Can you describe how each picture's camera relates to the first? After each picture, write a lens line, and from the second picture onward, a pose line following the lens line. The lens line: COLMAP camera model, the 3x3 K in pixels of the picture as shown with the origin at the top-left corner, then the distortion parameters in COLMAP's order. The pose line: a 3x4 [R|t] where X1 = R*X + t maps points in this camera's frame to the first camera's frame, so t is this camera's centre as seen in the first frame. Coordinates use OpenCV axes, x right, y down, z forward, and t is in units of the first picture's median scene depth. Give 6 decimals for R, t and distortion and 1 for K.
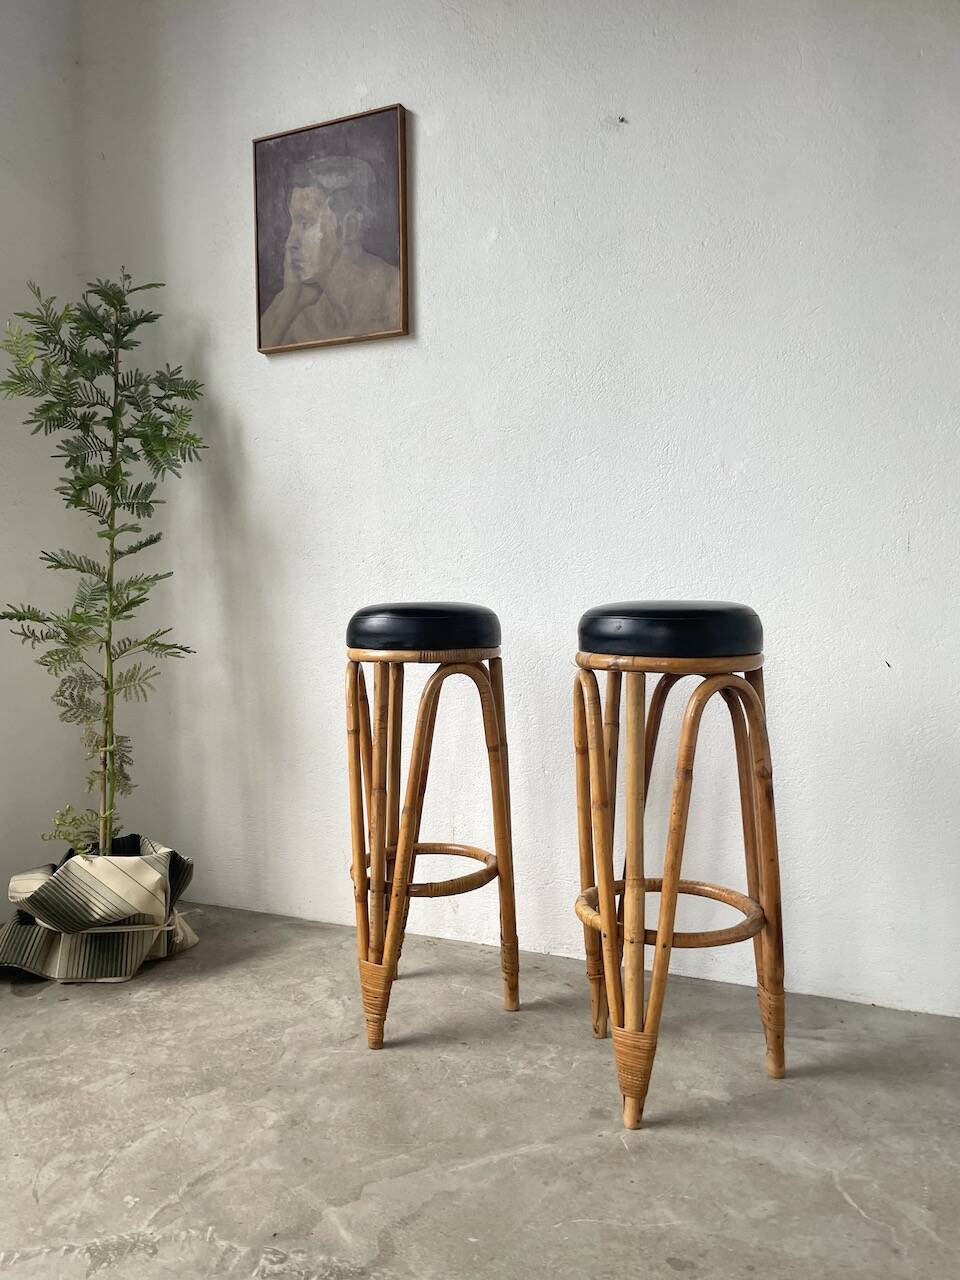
lens RADIAL K [[974.3, 0, 469.7], [0, 974.3, 648.9], [0, 0, 1]] dist [0.082347, -0.111090]
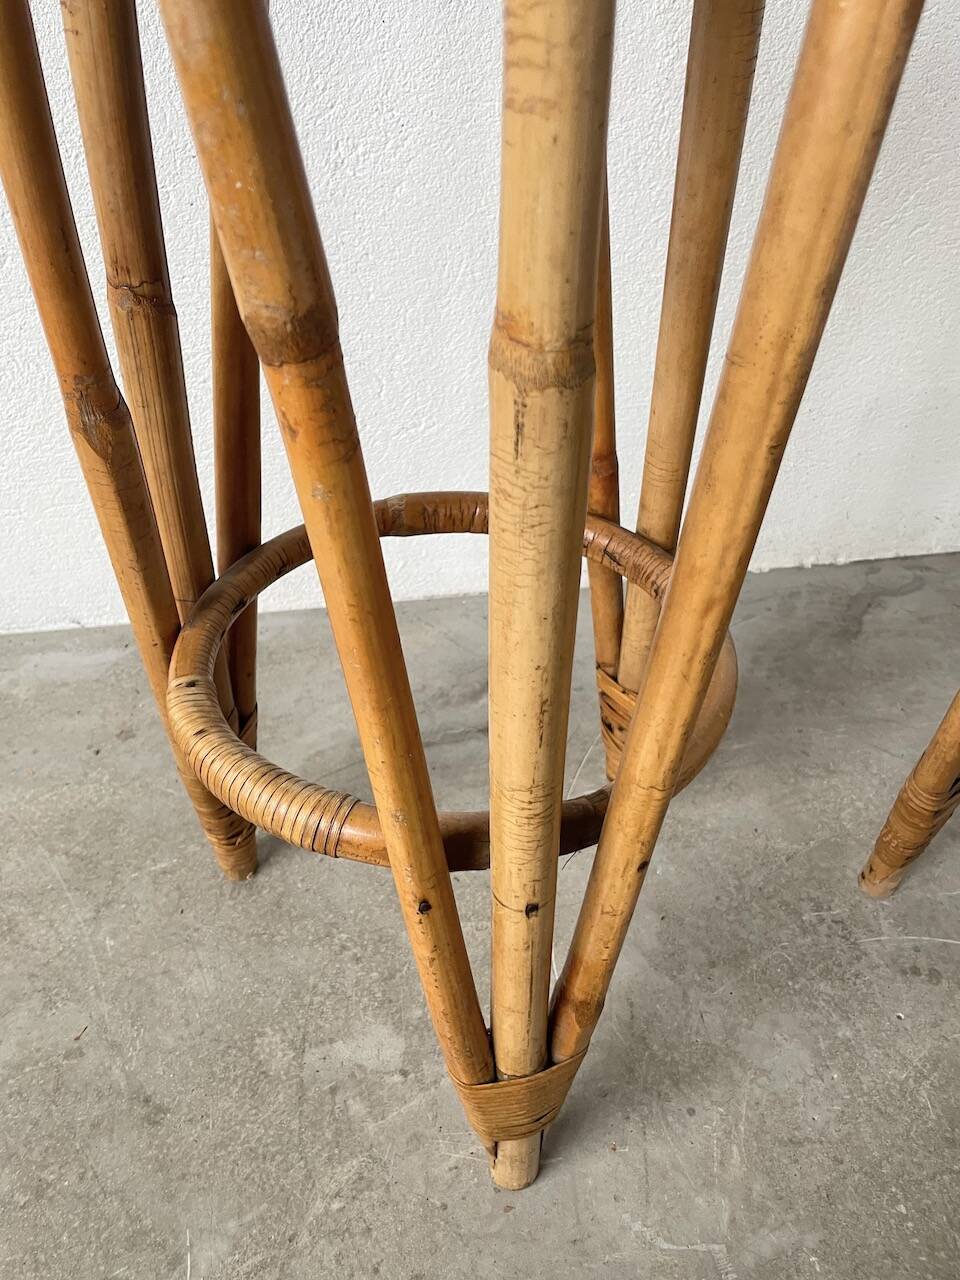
lens RADIAL K [[971.3, 0, 474.7], [0, 971.3, 633.5], [0, 0, 1]] dist [0.049649, -0.082142]
pose [[0.835184, -0.341405, 0.431174, 0.156605], [0.004974, 0.788651, 0.614821, 0.059413], [-0.549949, -0.511344, 0.660367, 0.728571]]
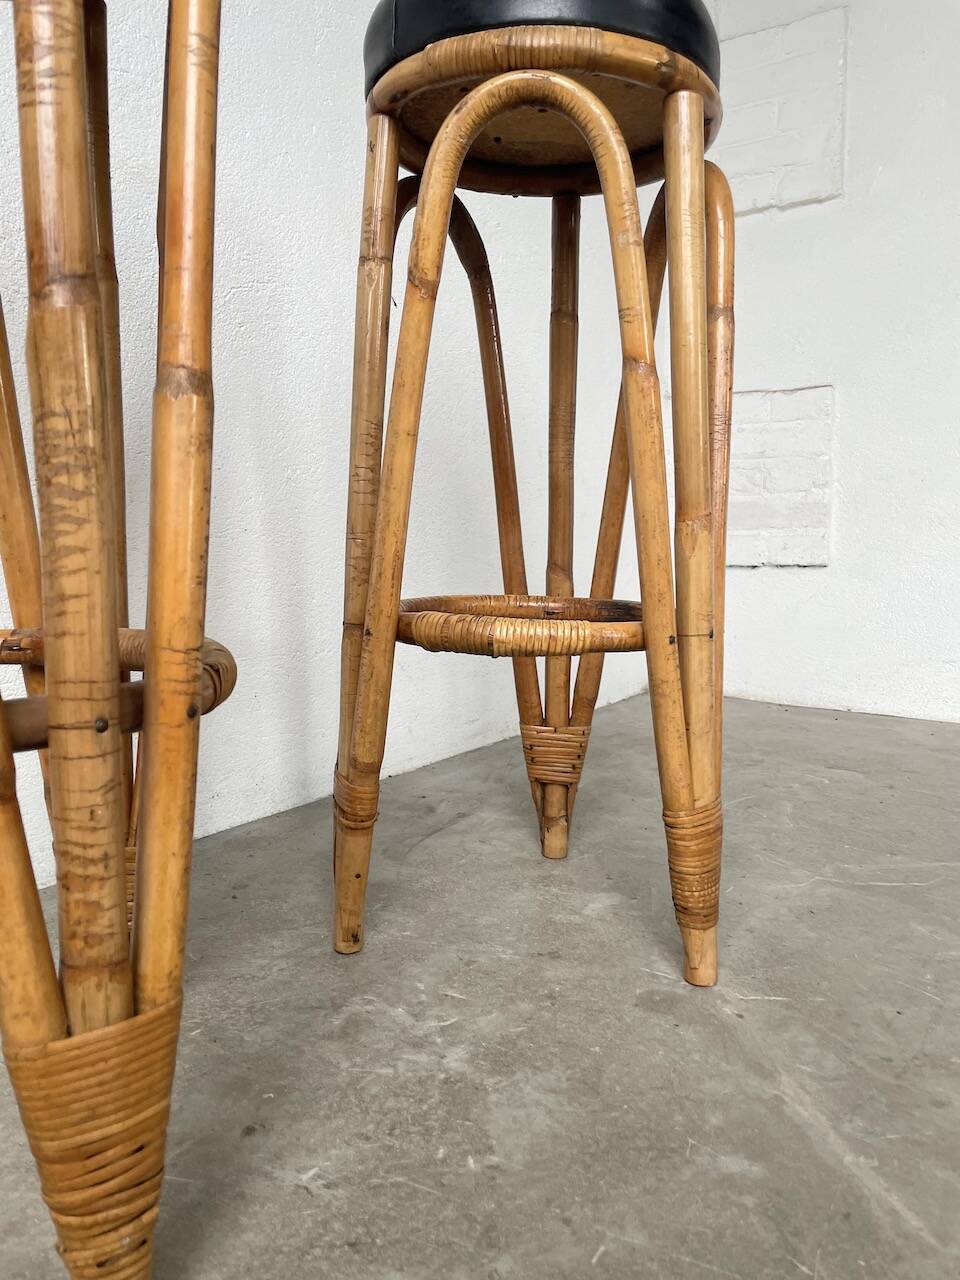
lens RADIAL K [[971.3, 0, 488.4], [0, 971.3, 633.4], [0, 0, 1]] dist [0.049649, -0.082142]
pose [[0.188643, -0.099421, 0.977000, -0.306387], [0.040555, 0.994802, 0.093402, 0.209775], [-0.981208, 0.022003, 0.191695, 0.872708]]
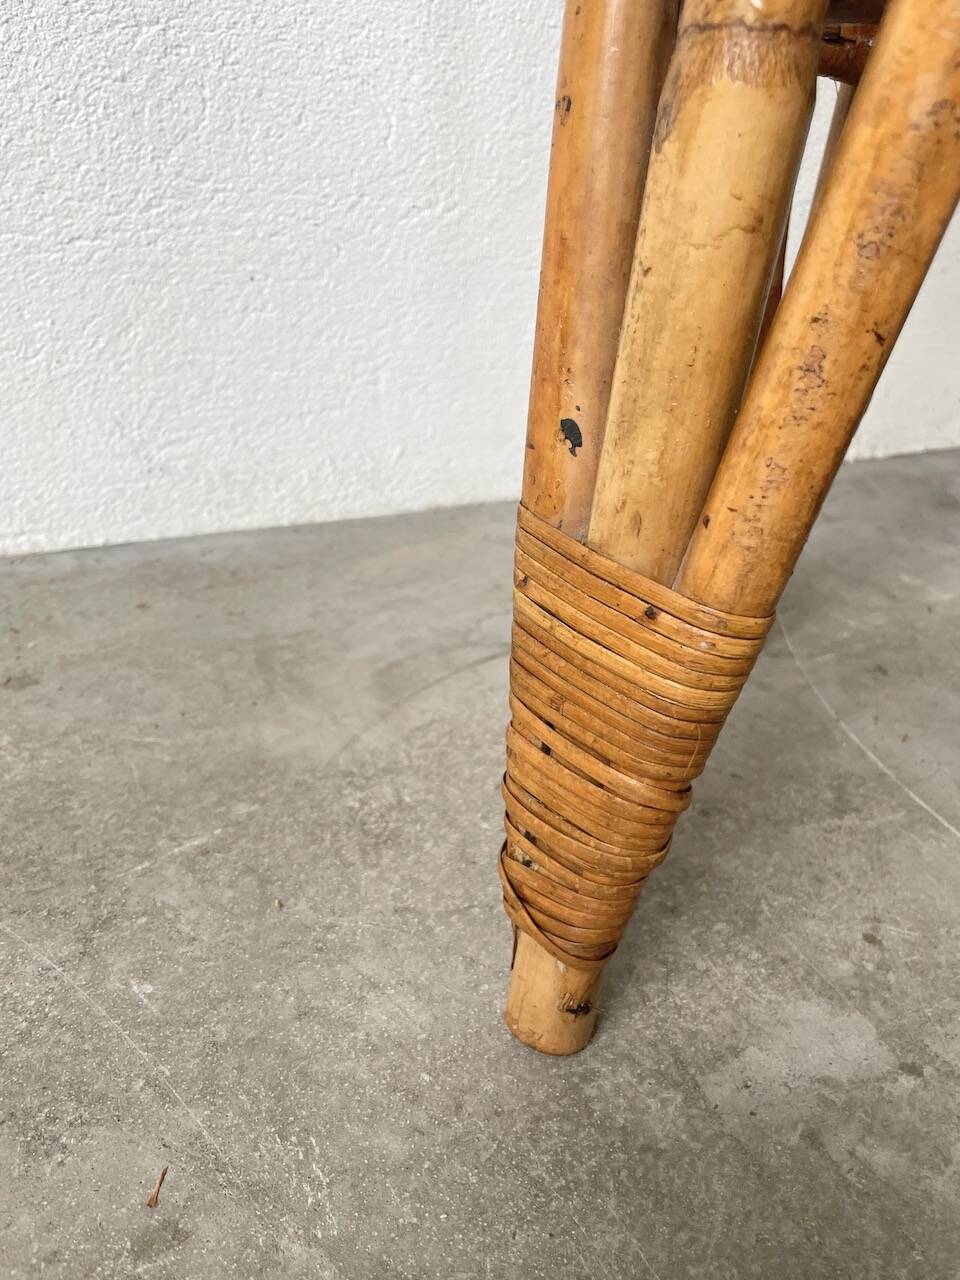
lens RADIAL K [[971.3, 0, 484.6], [0, 971.3, 673.0], [0, 0, 1]] dist [0.049649, -0.082142]
pose [[0.596932, -0.333977, 0.729474, 0.090240], [-0.041134, 0.895301, 0.443558, 0.280101], [-0.801237, -0.294781, 0.520695, 0.892252]]
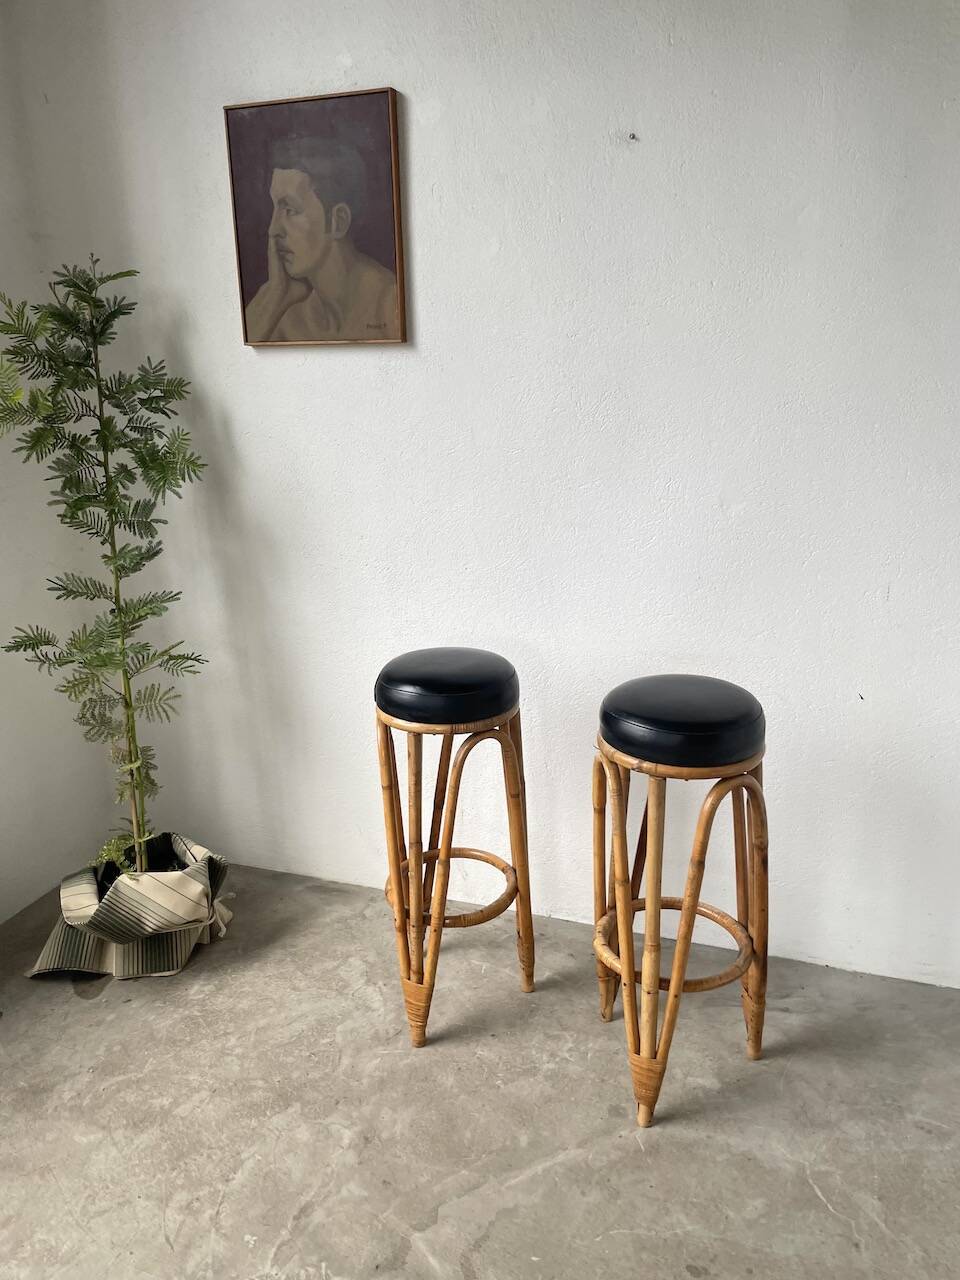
lens RADIAL K [[974.3, 0, 492.9], [0, 974.3, 644.4], [0, 0, 1]] dist [0.082347, -0.111090]
pose [[0.995280, -0.033895, 0.090935, -0.099962], [0.011712, 0.972126, 0.234166, -0.336742], [-0.096337, -0.231995, 0.967935, -0.031326]]
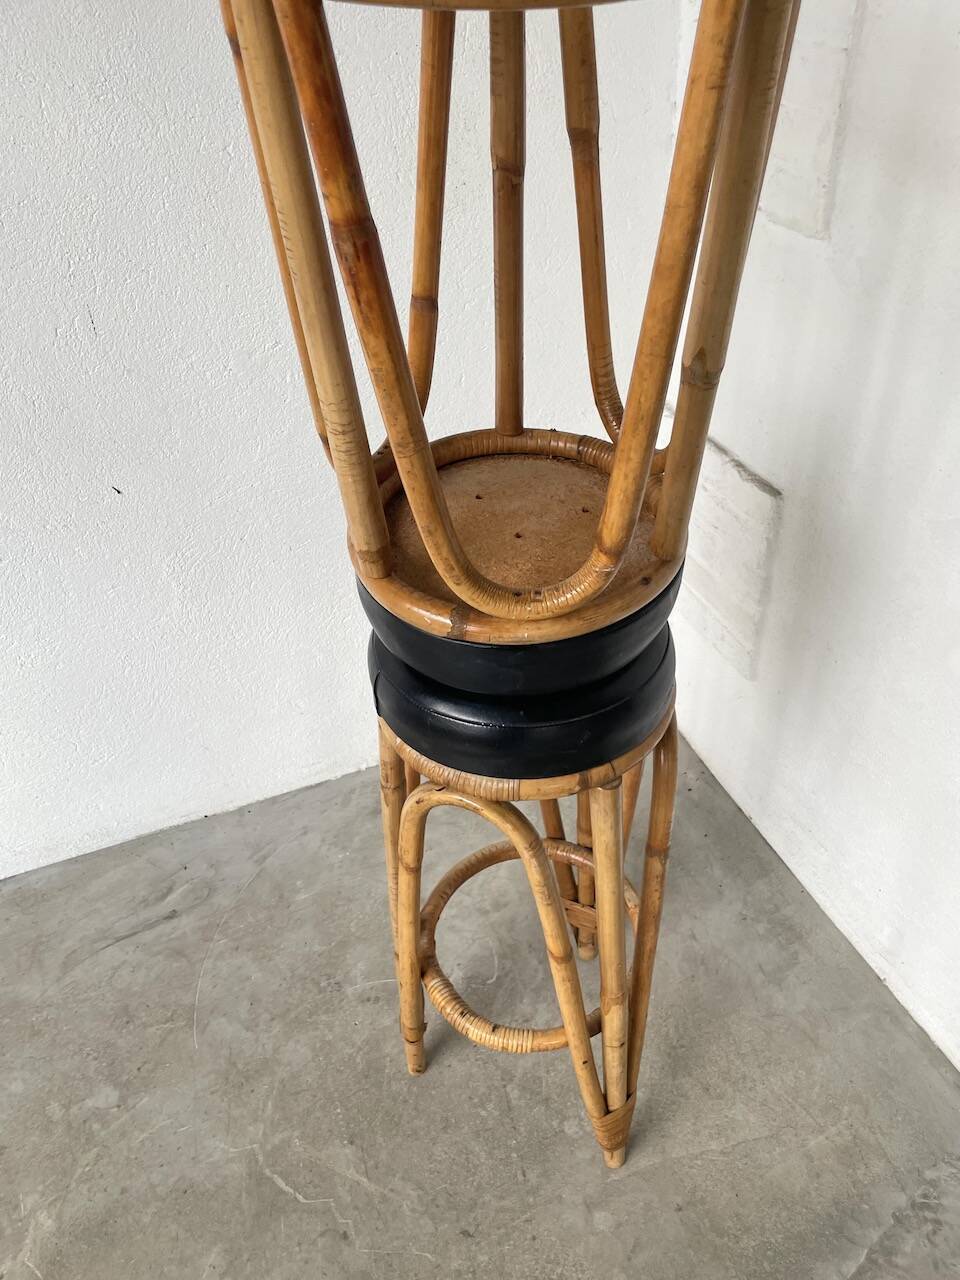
lens RADIAL K [[981.6, 0, 498.1], [0, 981.6, 626.1], [0, 0, 1]] dist [0.056222, -0.092057]
pose [[0.692315, -0.453932, 0.560932, 0.176801], [0.067824, 0.814844, 0.575699, -0.334261], [-0.718401, -0.360520, 0.594917, 0.349679]]
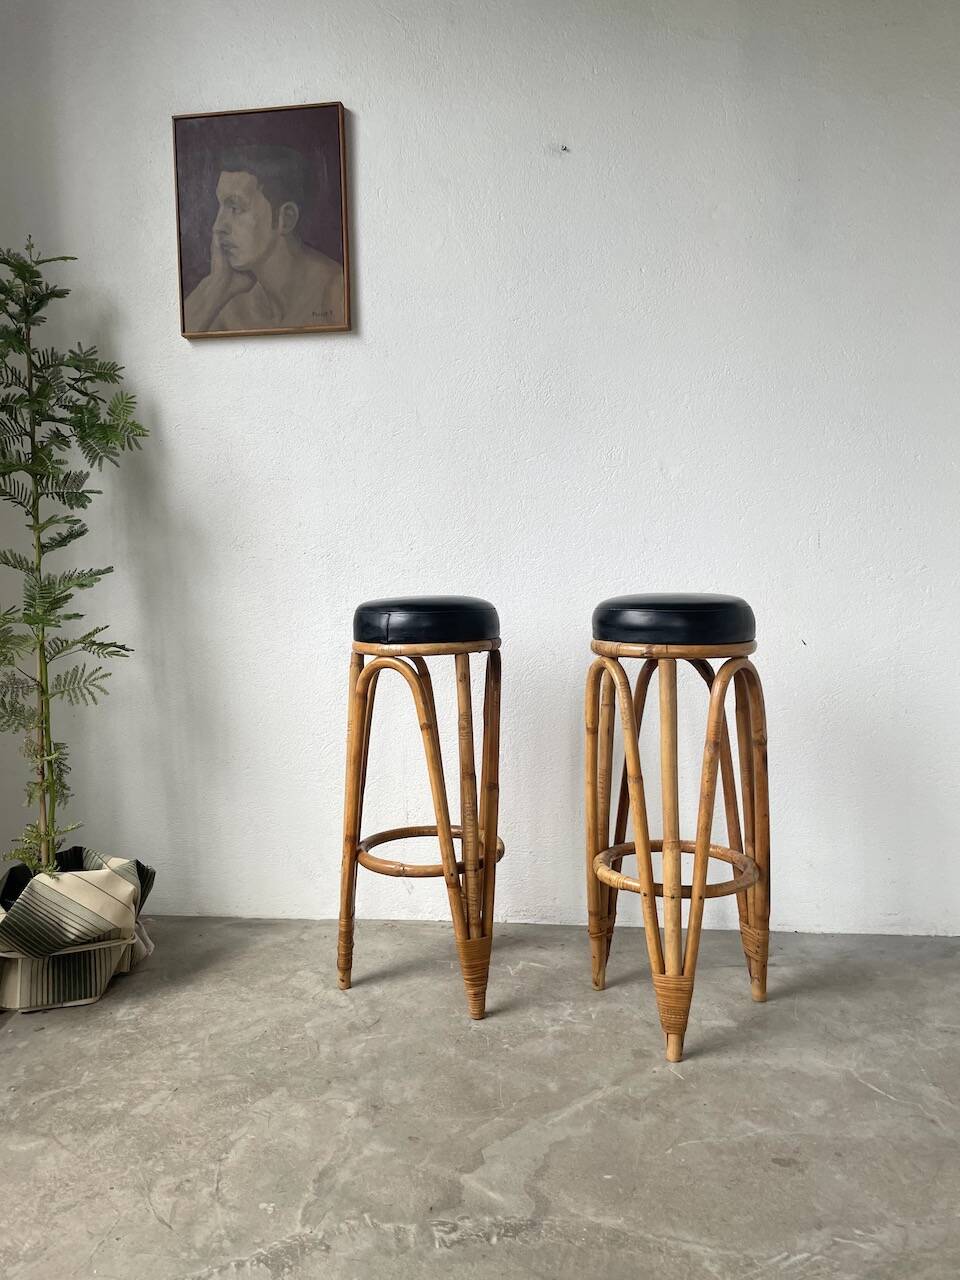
lens RADIAL K [[974.3, 0, 480.0], [0, 974.3, 631.0], [0, 0, 1]] dist [0.082347, -0.111090]
pose [[0.955903, -0.027521, 0.292390, -0.316649], [0.025571, 0.999618, 0.010488, -0.022300], [-0.292567, -0.002549, 0.956242, -0.013643]]
